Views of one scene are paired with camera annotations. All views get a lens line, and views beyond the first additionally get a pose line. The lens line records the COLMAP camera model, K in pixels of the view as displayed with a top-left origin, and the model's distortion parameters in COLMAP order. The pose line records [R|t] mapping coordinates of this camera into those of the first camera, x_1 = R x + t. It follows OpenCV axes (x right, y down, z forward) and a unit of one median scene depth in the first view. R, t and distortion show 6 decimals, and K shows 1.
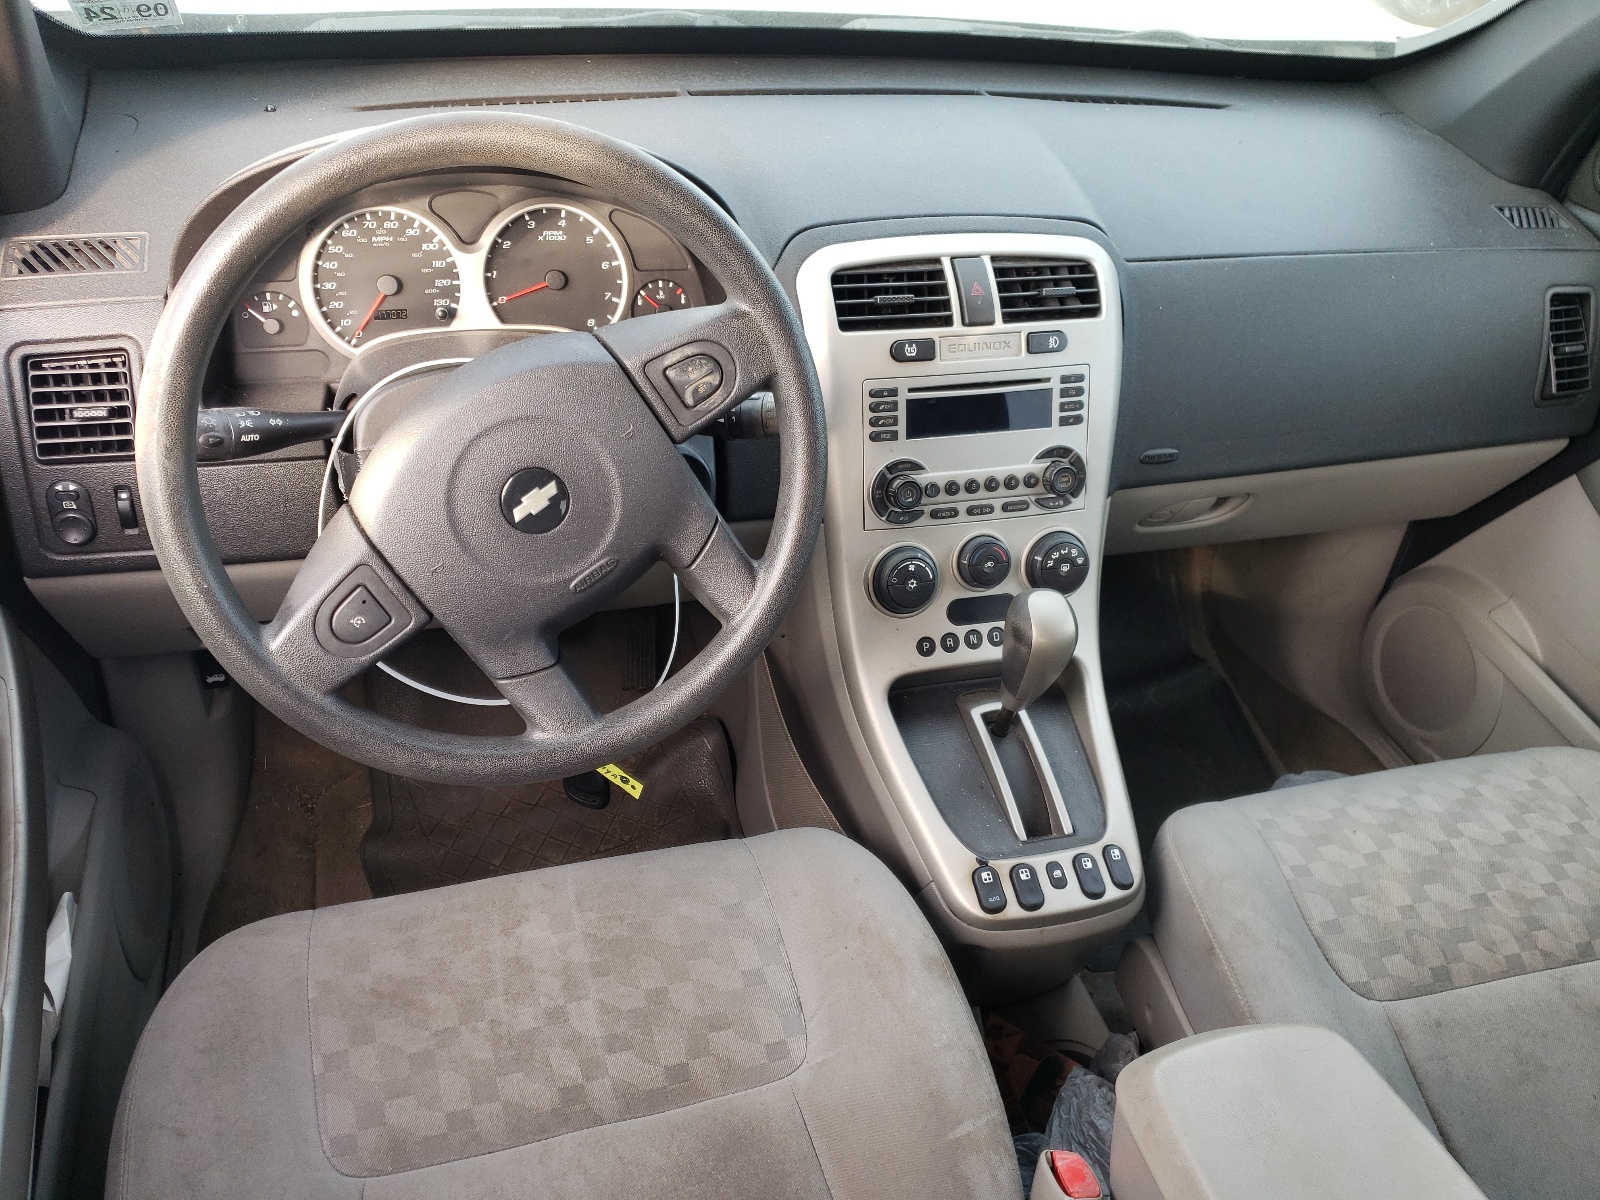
lens RADIAL K [[1233.3, 0, 799.7], [0, 1233.3, 592.3], [0, 0, 1]] dist [0.000585, 0.004307]
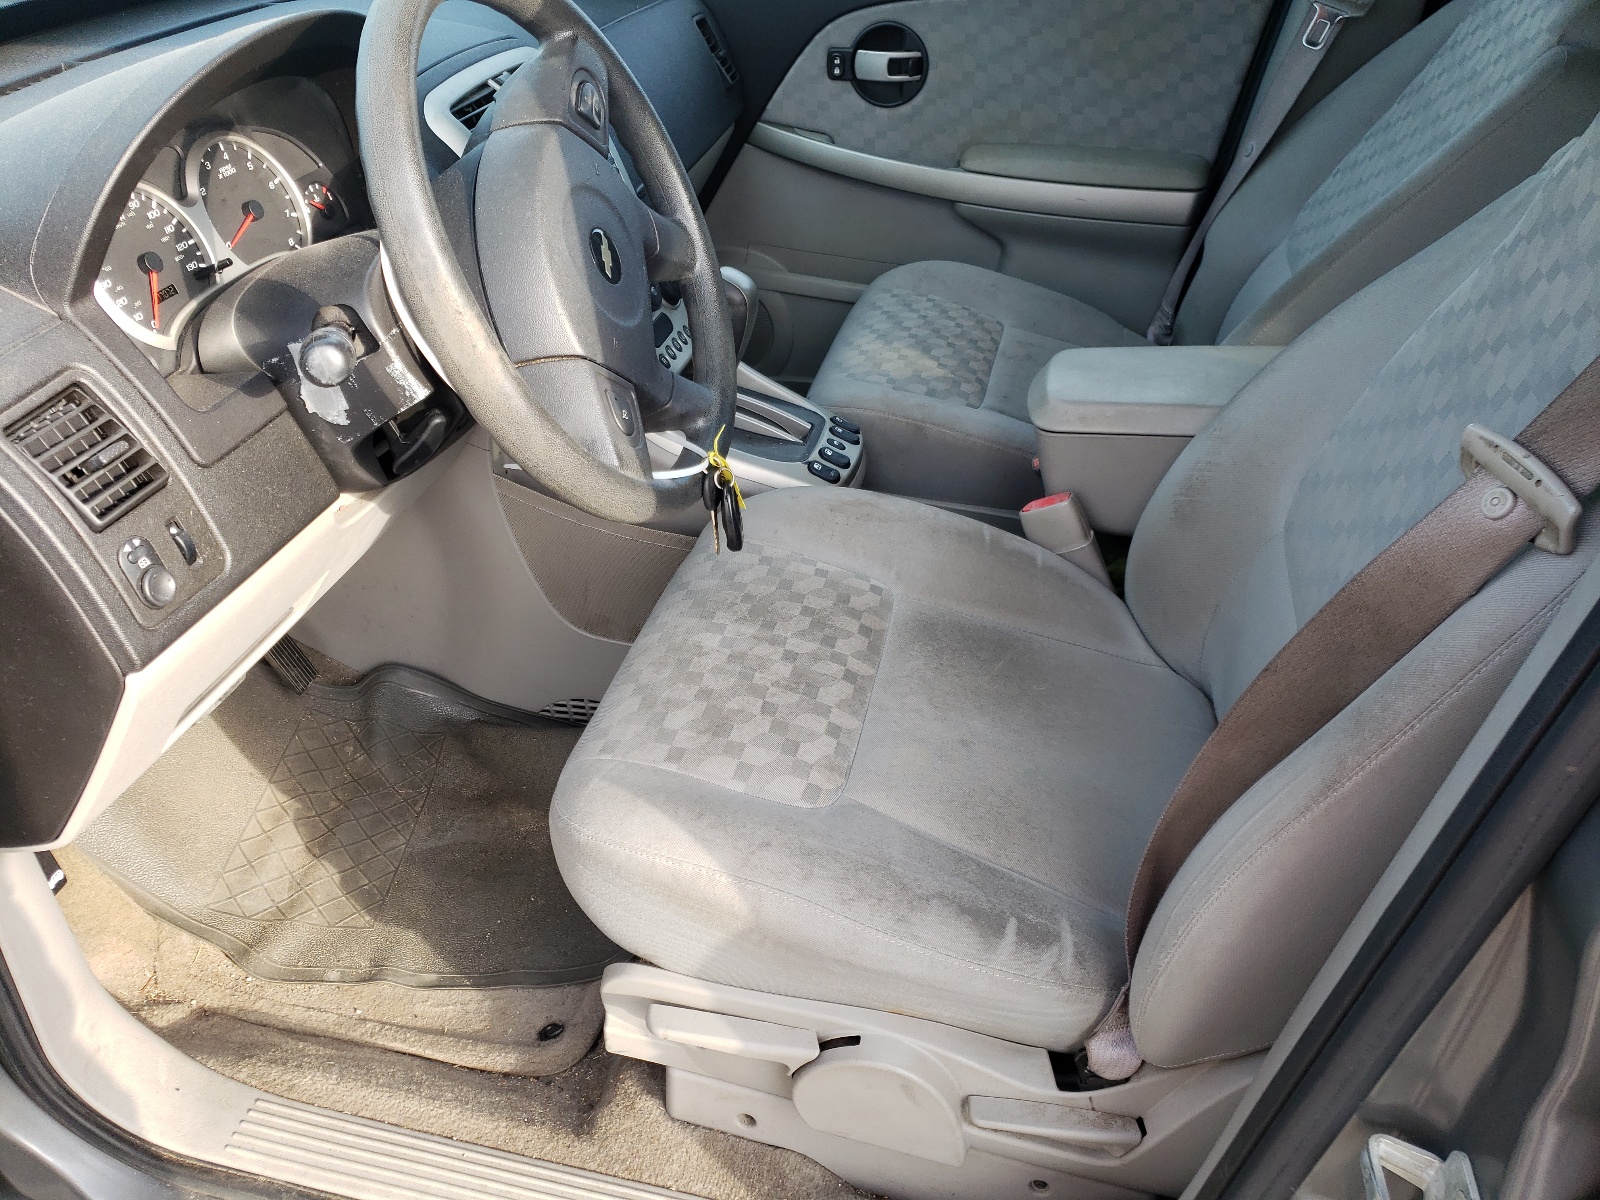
lens RADIAL K [[1233.3, 0, 799.7], [0, 1233.3, 592.3], [0, 0, 1]] dist [0.000585, 0.004307]
pose [[0.489847, -0.568508, 0.660945, -0.840583], [0.577750, 0.779439, 0.242240, 0.000345], [-0.652882, 0.263201, 0.710261, 0.088223]]
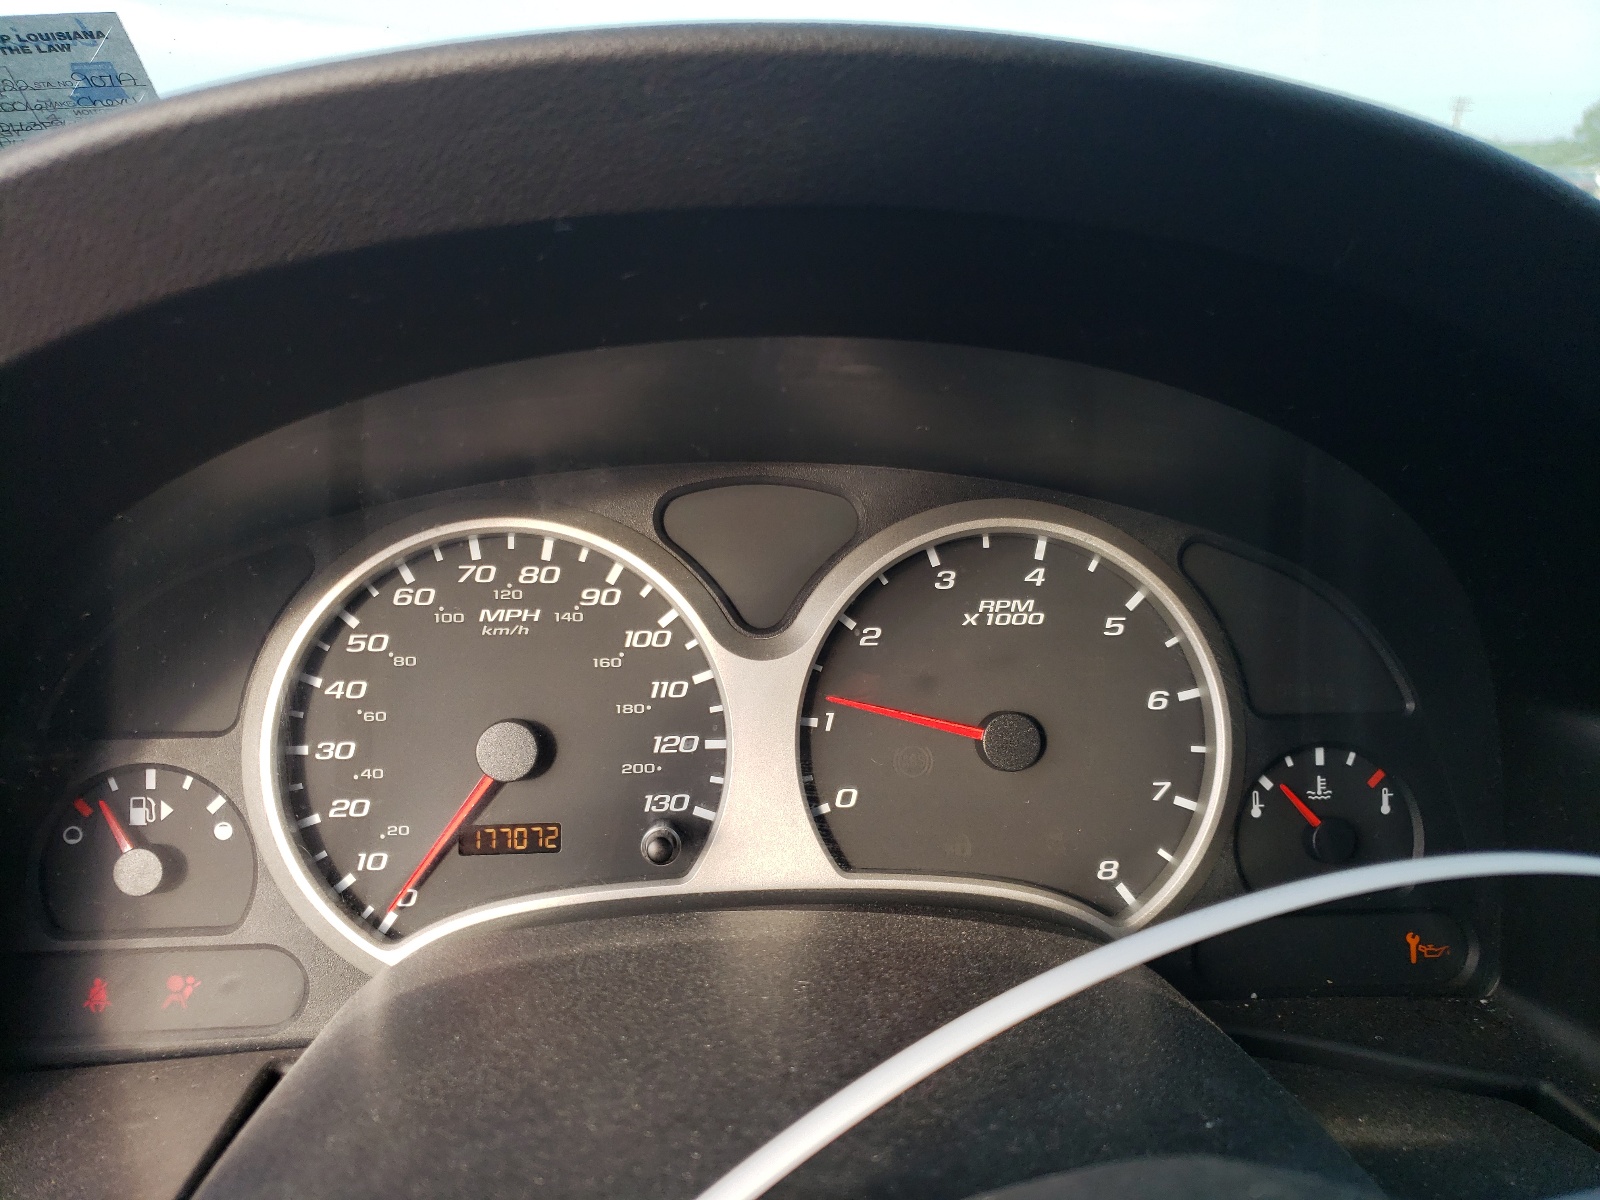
lens RADIAL K [[1233.3, 0, 799.7], [0, 1233.3, 592.3], [0, 0, 1]] dist [0.000585, 0.004307]
pose [[0.975903, -0.006689, -0.218102, -0.186353], [-0.067527, 0.941205, -0.331019, -0.184043], [0.207492, 0.337770, 0.918073, 0.696646]]
